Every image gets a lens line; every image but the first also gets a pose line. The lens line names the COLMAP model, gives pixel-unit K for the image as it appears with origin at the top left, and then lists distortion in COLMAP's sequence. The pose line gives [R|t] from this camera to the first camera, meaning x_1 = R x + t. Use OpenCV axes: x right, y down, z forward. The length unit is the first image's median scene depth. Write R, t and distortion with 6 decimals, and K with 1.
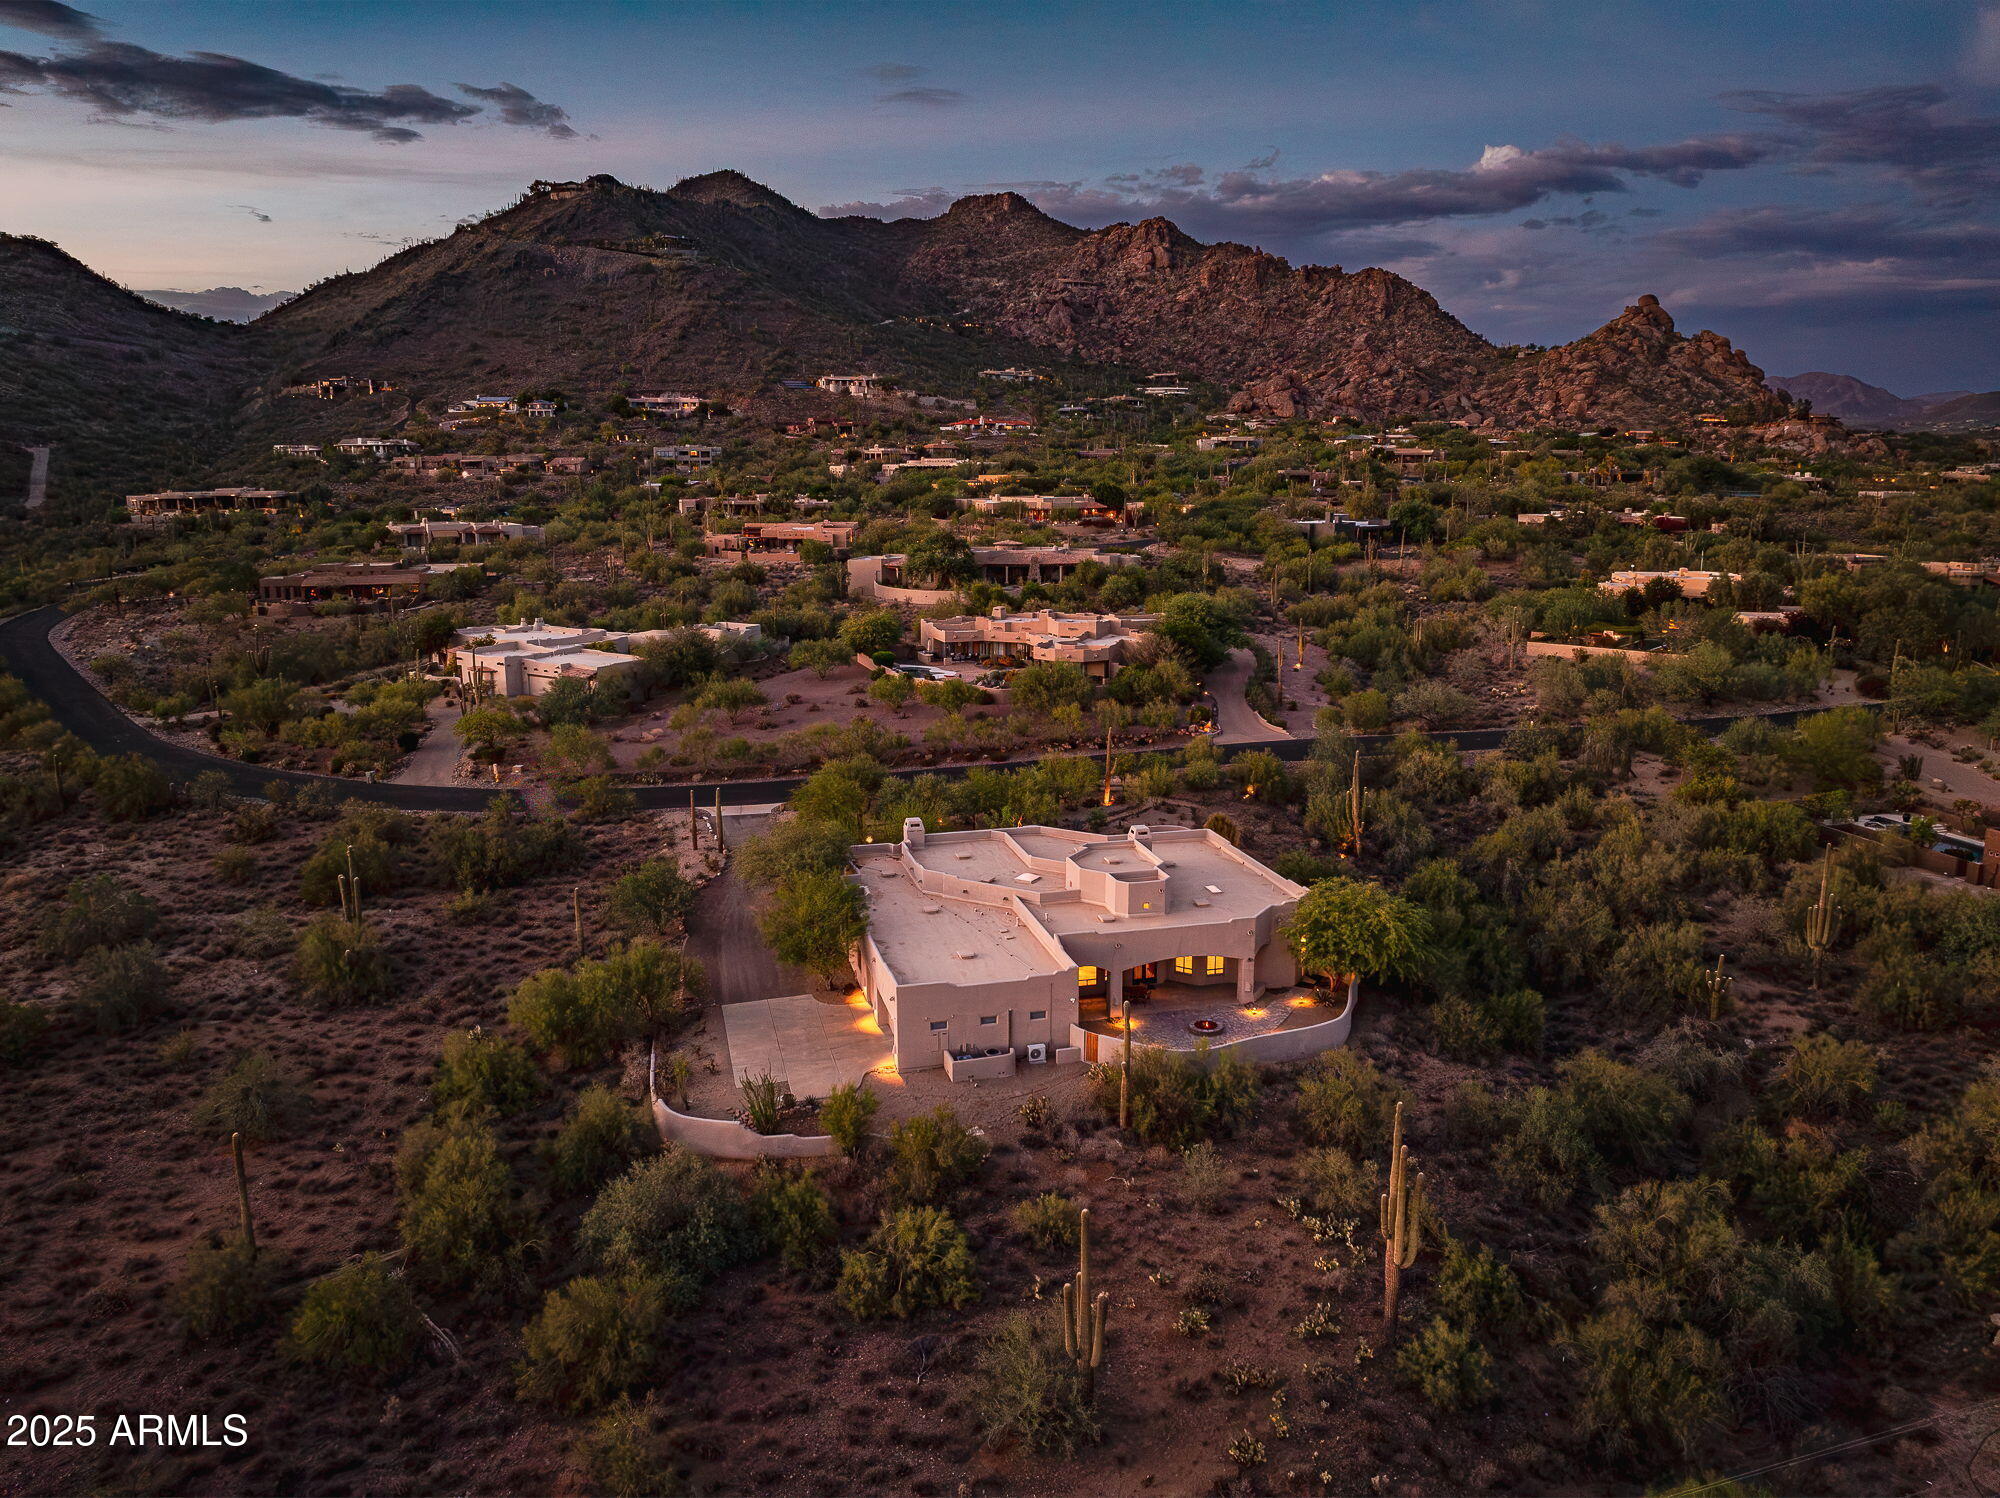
lens RADIAL K [[1404.1, 0, 1009.7], [0, 1404.1, 748.2], [0, 0, 1]] dist [-0.062089, 0.022708]
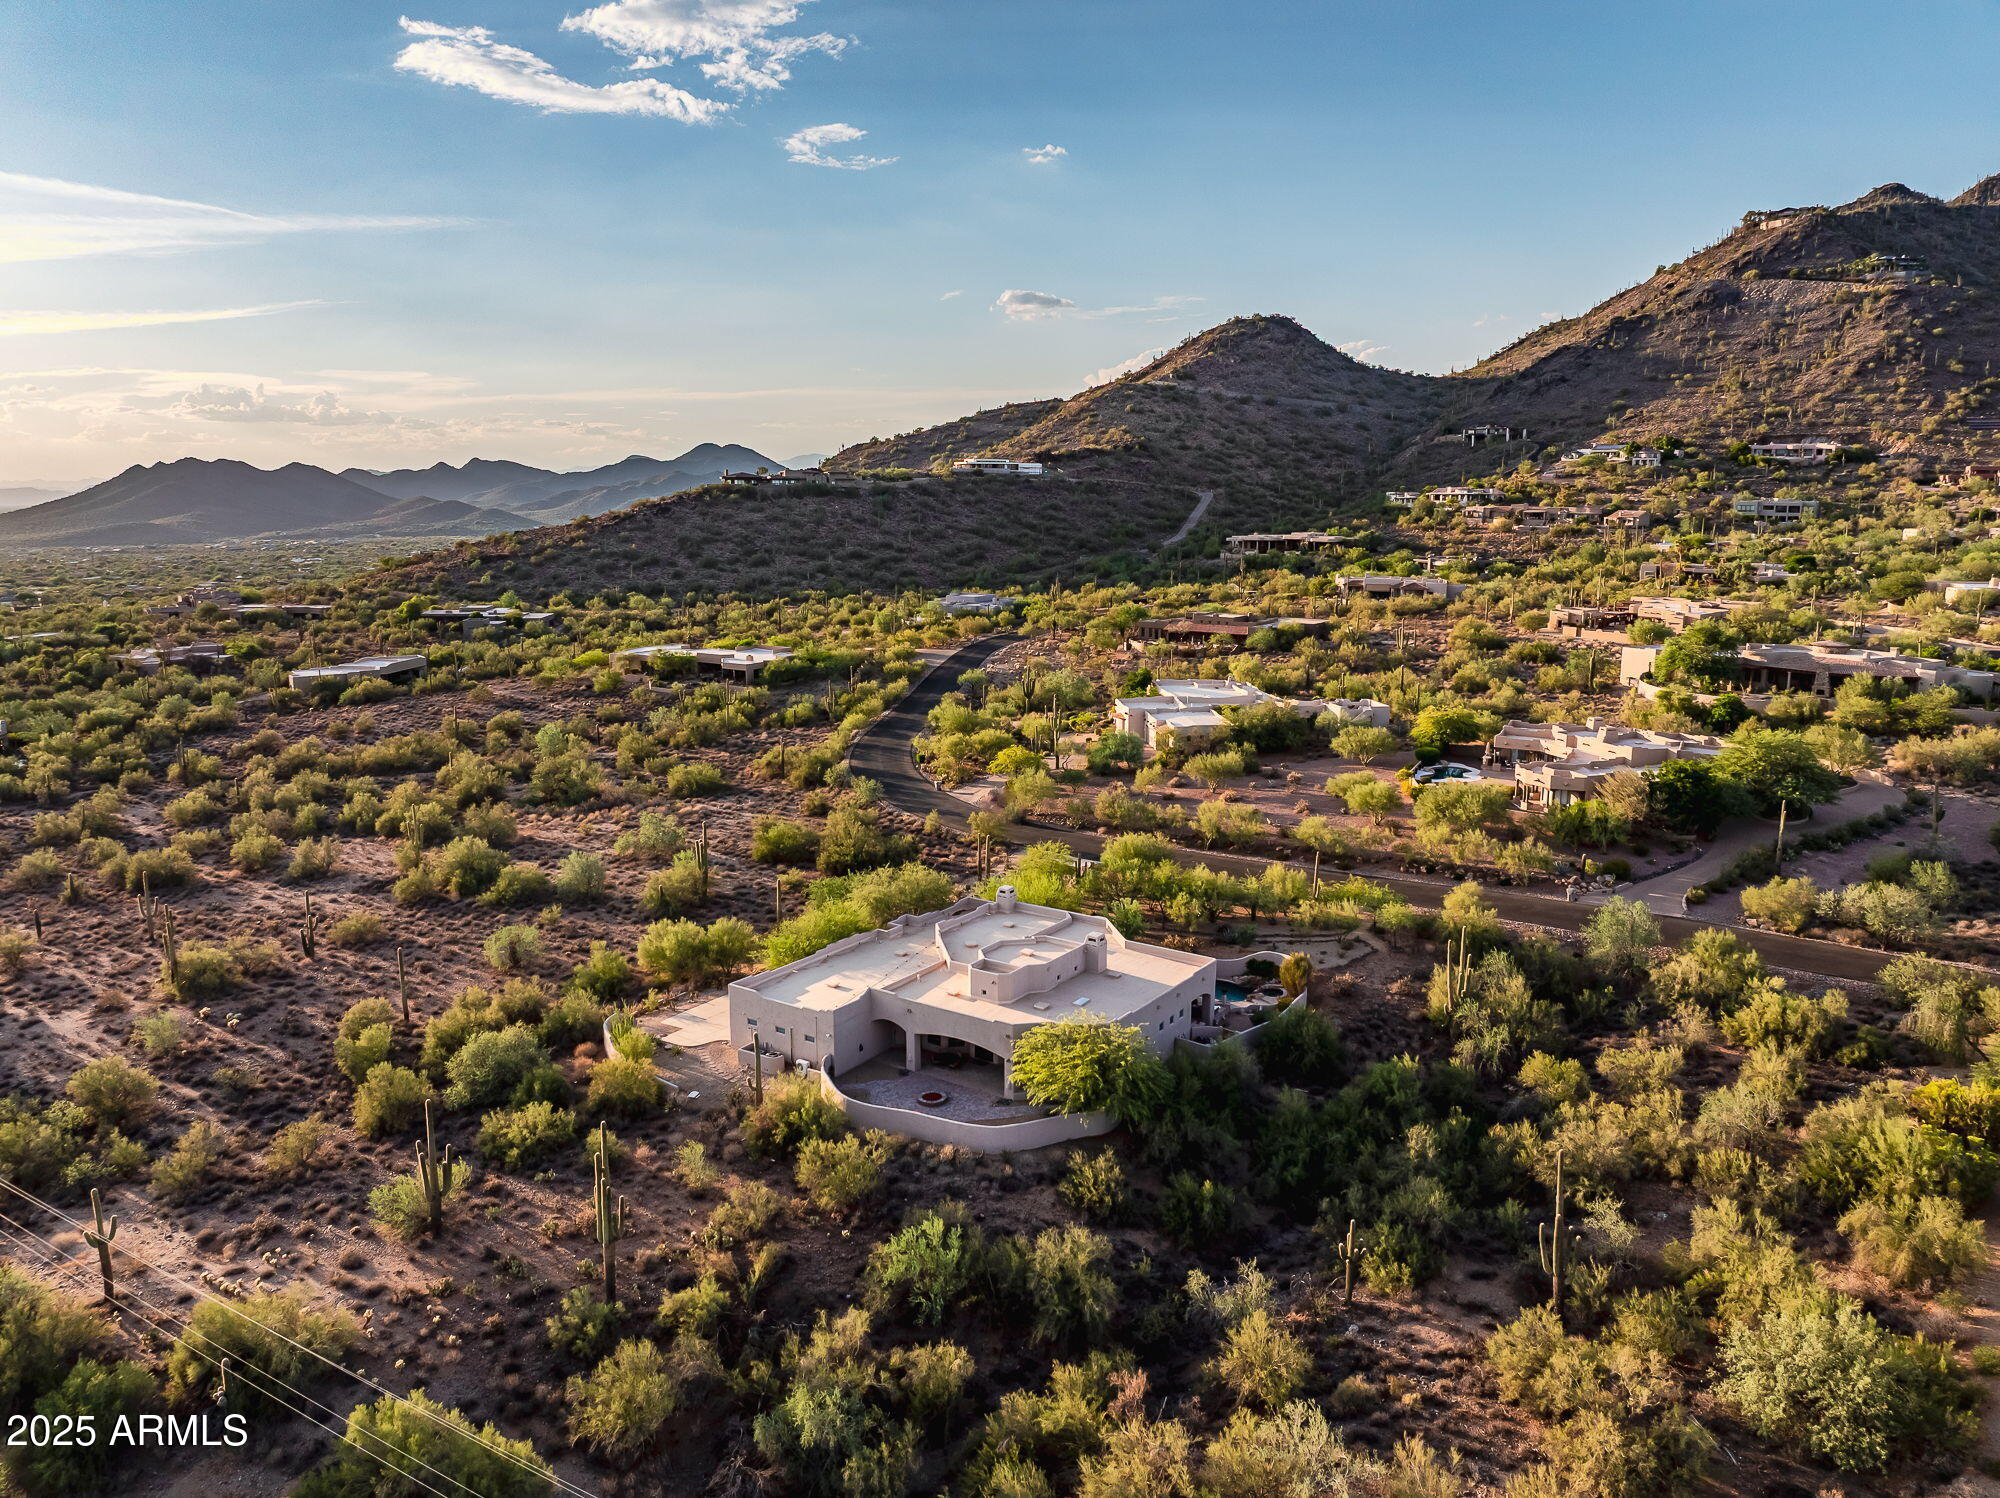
lens RADIAL K [[1404.1, 0, 987.4], [0, 1404.1, 748.8], [0, 0, 1]] dist [-0.062089, 0.022708]
pose [[0.642570, 0.137949, -0.753707, 0.094163], [-0.153540, 0.986890, 0.049728, -0.014403], [0.750686, 0.083771, 0.655327, 0.022999]]
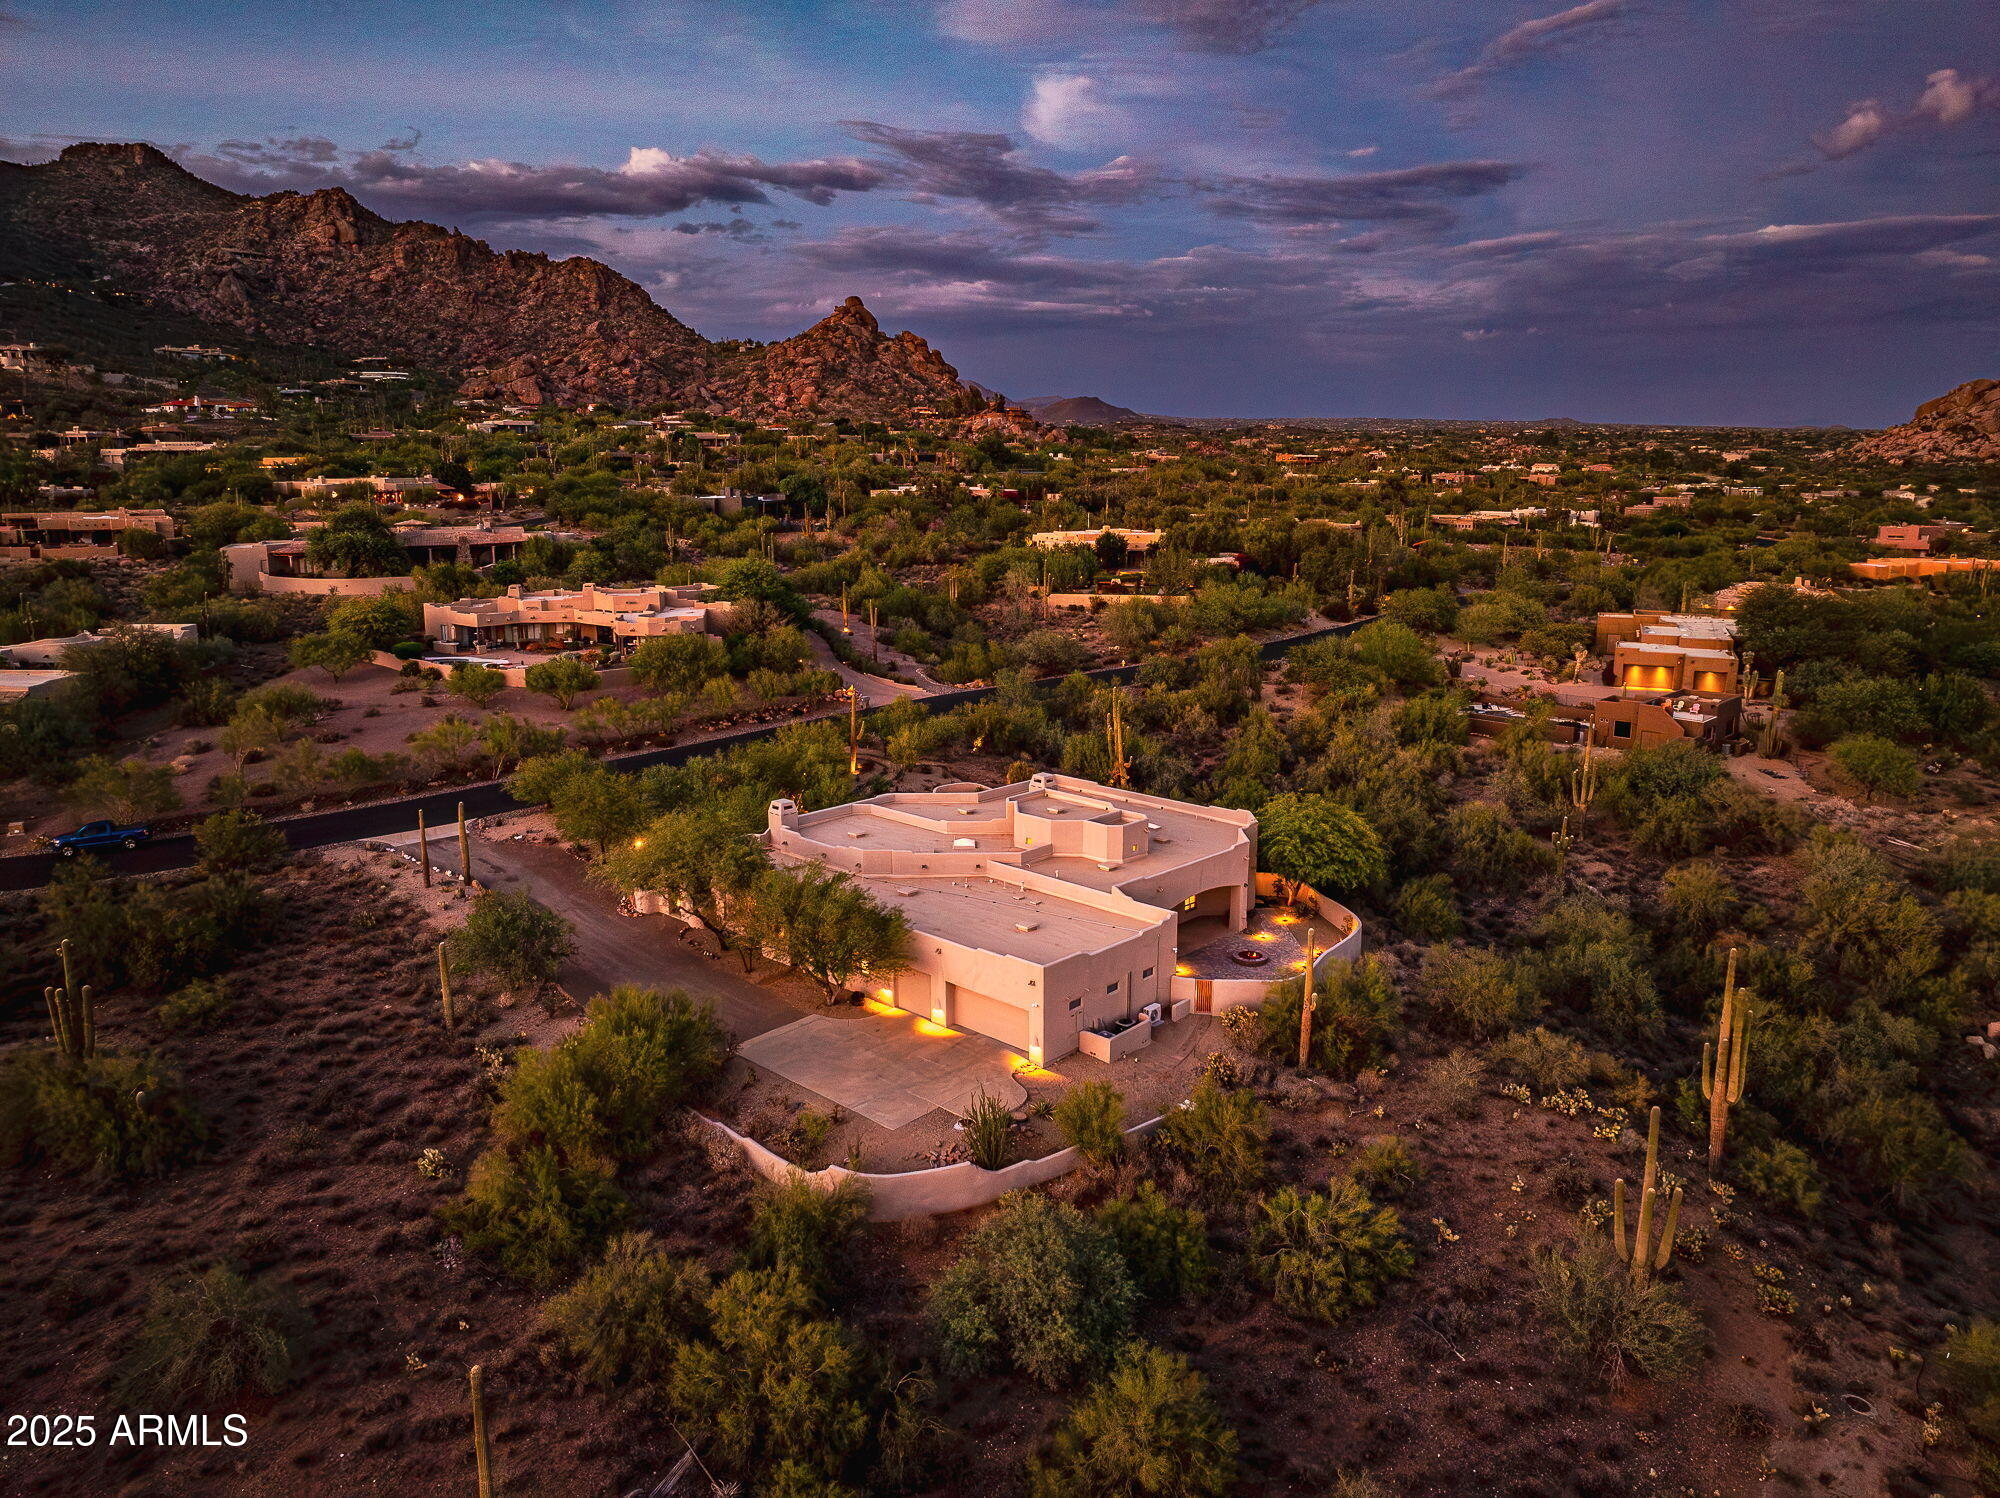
lens RADIAL K [[1404.1, 0, 1001.0], [0, 1404.1, 745.4], [0, 0, 1]] dist [-0.062089, 0.022708]
pose [[0.847334, -0.101228, 0.521323, -0.046056], [0.101502, 0.994438, 0.028119, 0.000826], [-0.521270, 0.029089, 0.852896, 0.024346]]
